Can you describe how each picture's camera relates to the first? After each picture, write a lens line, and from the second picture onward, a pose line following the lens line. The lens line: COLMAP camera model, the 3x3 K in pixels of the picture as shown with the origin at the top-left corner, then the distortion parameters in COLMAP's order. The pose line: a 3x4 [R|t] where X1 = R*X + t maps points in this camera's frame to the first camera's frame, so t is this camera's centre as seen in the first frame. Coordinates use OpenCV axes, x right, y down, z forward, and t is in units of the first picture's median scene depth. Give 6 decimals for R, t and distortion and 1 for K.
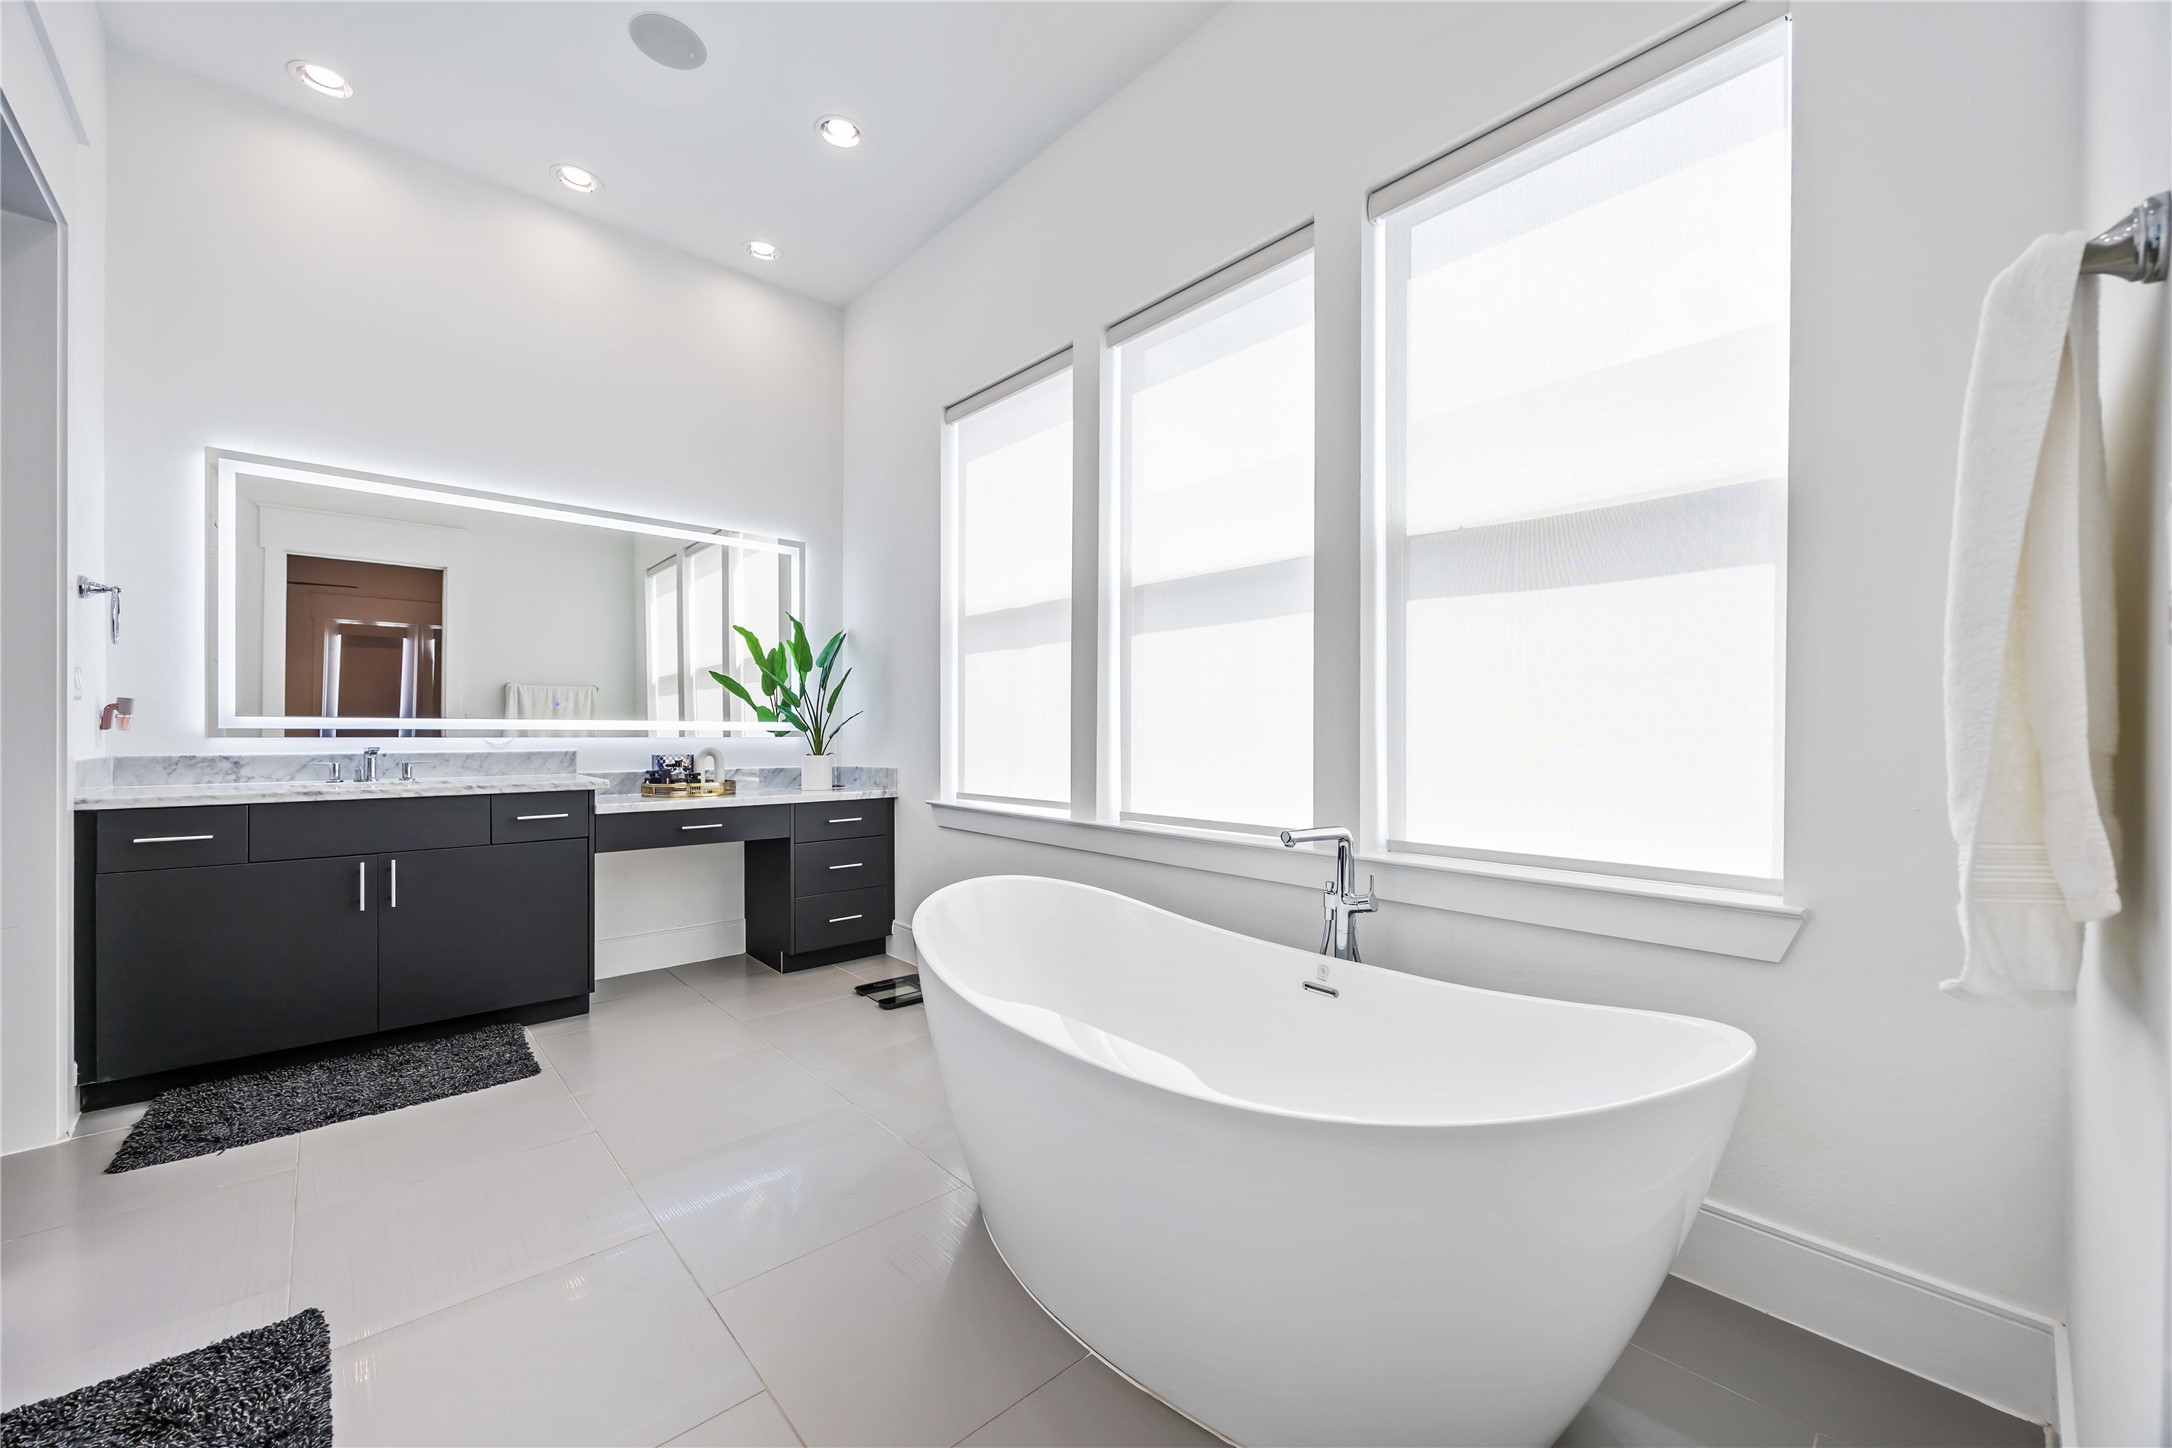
lens RADIAL K [[831.0, 0, 1088.9], [0, 831.0, 726.9], [0, 0, 1]] dist [-0.002899, 0.000018]
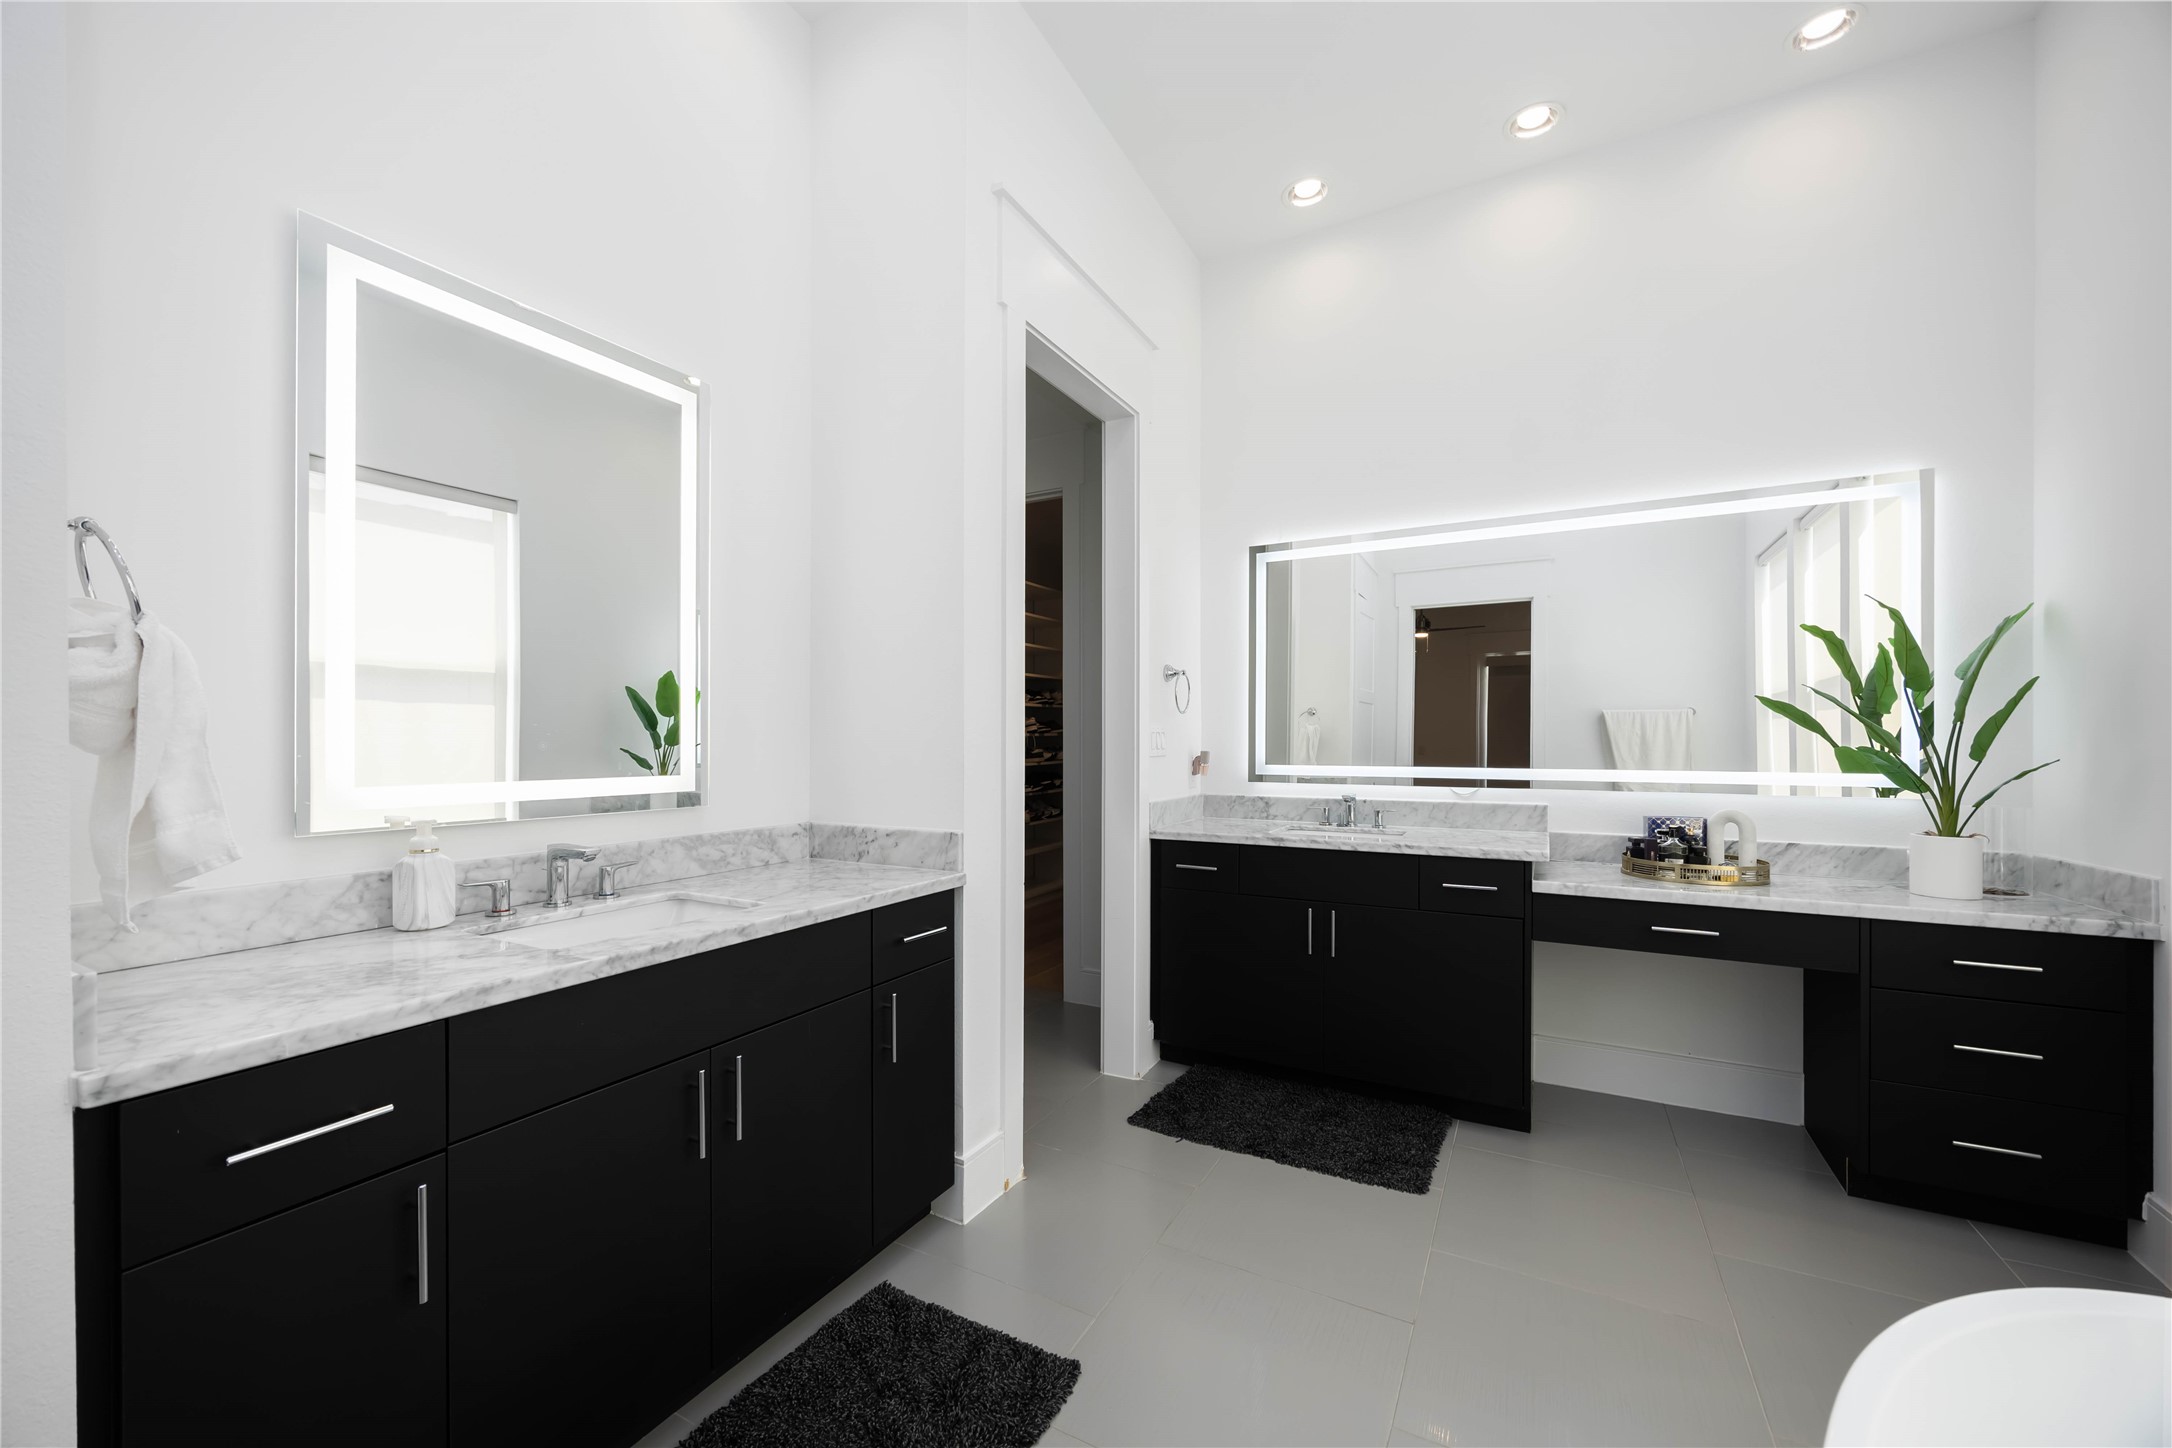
lens RADIAL K [[842.7, 0, 1088.8], [0, 842.7, 736.4], [0, 0, 1]] dist [0.012135, -0.000055]
pose [[0.331237, -0.004510, -0.943537, 0.039204], [0.002708, 0.999989, -0.003829, -0.039440], [0.943544, -0.001287, 0.331246, 0.273195]]
